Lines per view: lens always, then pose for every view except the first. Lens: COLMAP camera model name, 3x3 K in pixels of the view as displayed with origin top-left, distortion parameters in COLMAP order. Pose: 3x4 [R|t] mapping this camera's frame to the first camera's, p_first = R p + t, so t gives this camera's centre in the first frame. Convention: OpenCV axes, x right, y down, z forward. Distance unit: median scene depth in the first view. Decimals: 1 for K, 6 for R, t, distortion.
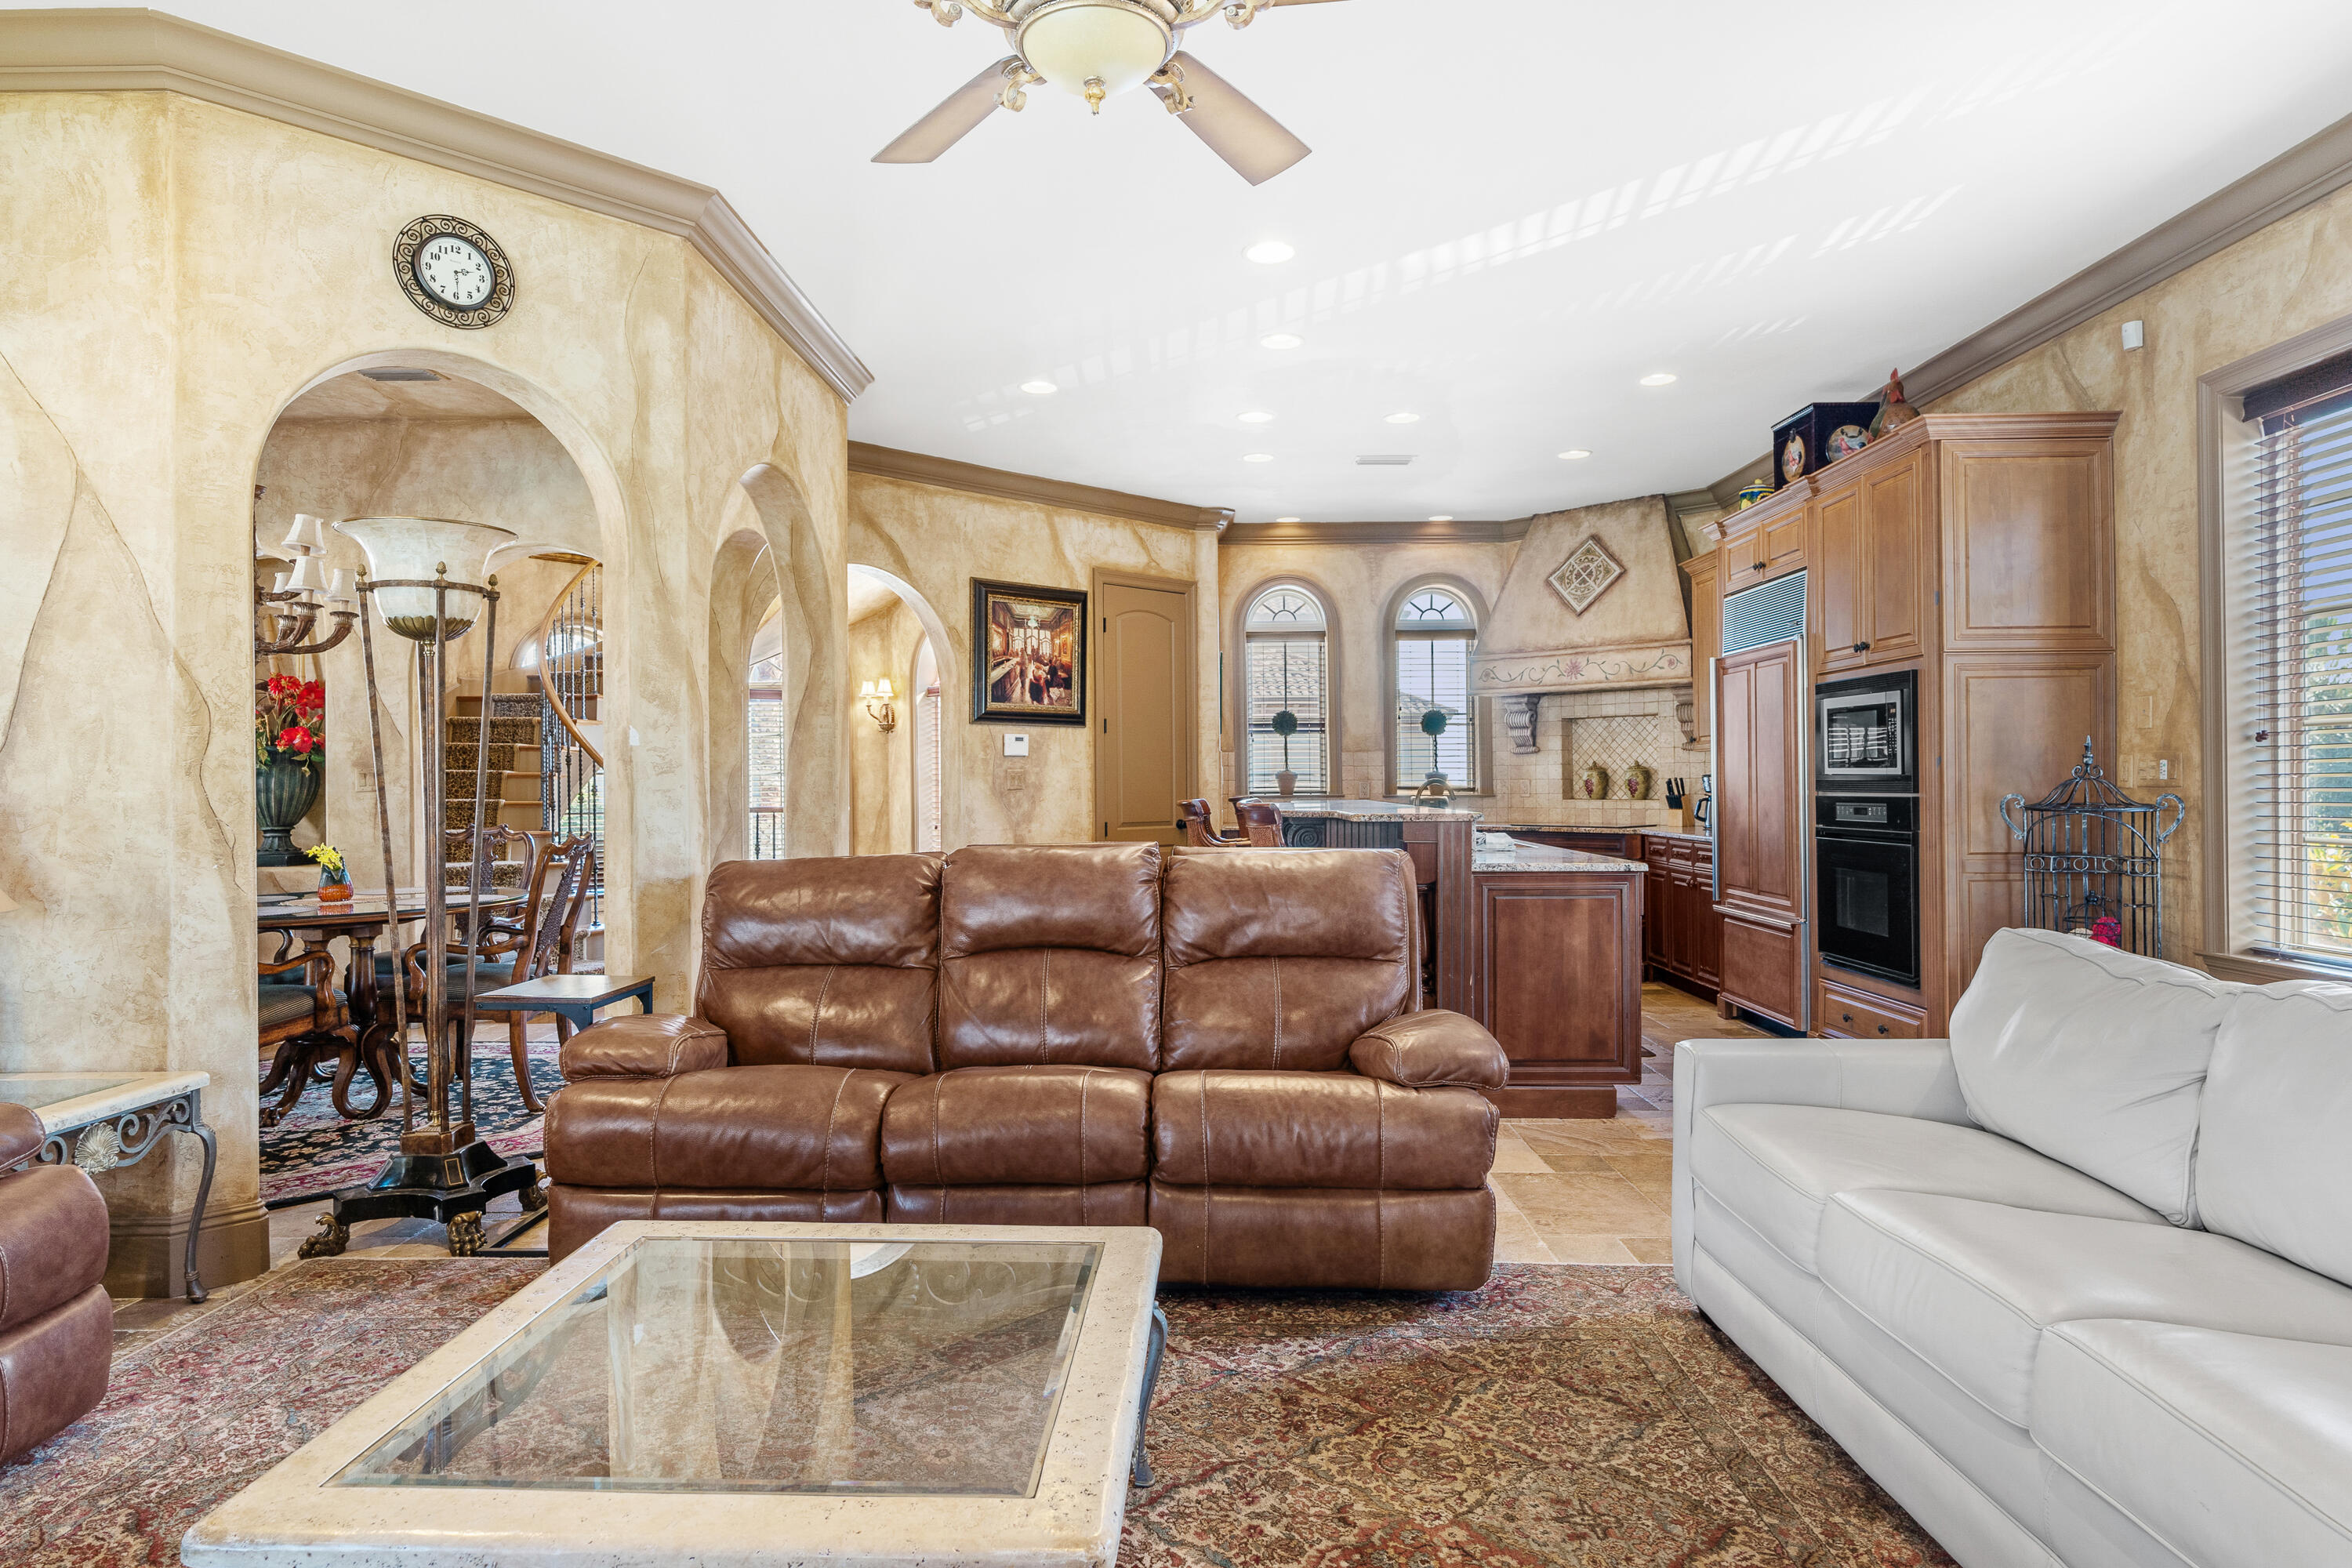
lens RADIAL K [[1257.7, 0, 1167.8], [0, 1257.7, 786.5], [0, 0, 1]] dist [-0.016064, 0.010502]
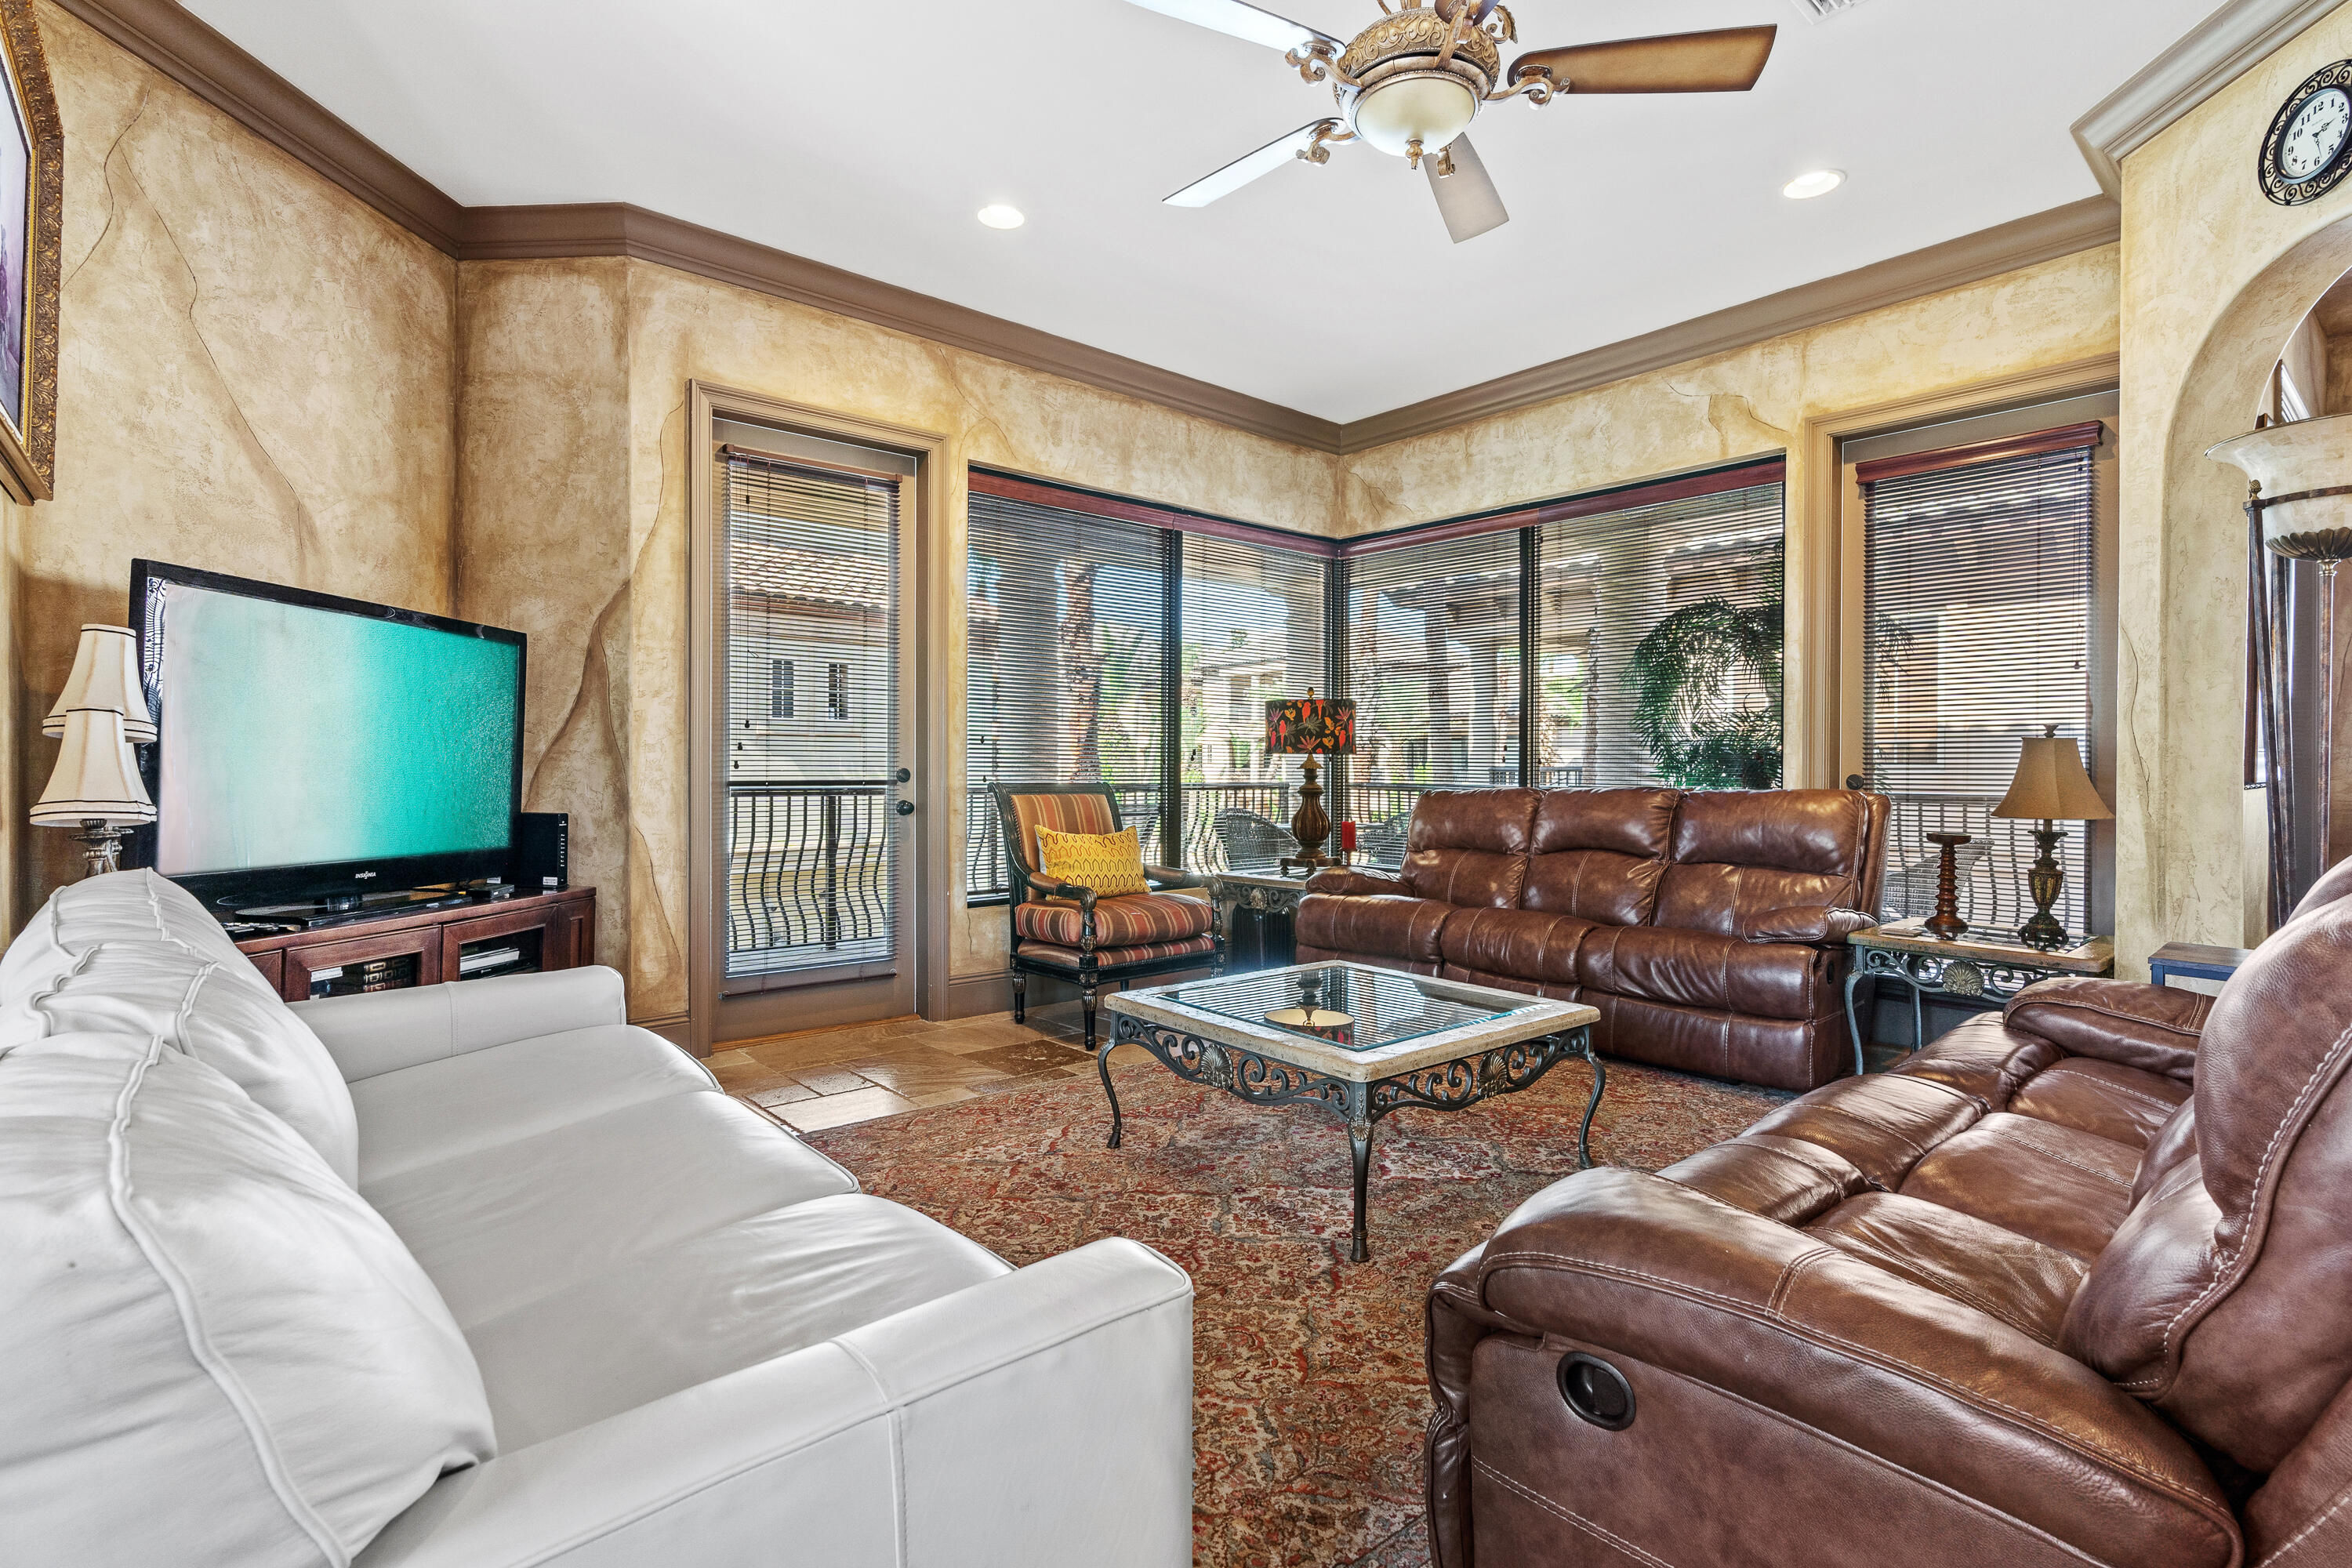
lens RADIAL K [[1157.9, 0, 1195.2], [0, 1157.9, 763.2], [0, 0, 1]] dist [-0.006653, 0.003562]
pose [[-0.737623, -0.000213, -0.675212, 0.230181], [-0.004584, 0.999978, 0.004692, 0.011847], [0.675197, 0.006556, -0.737609, 0.447320]]
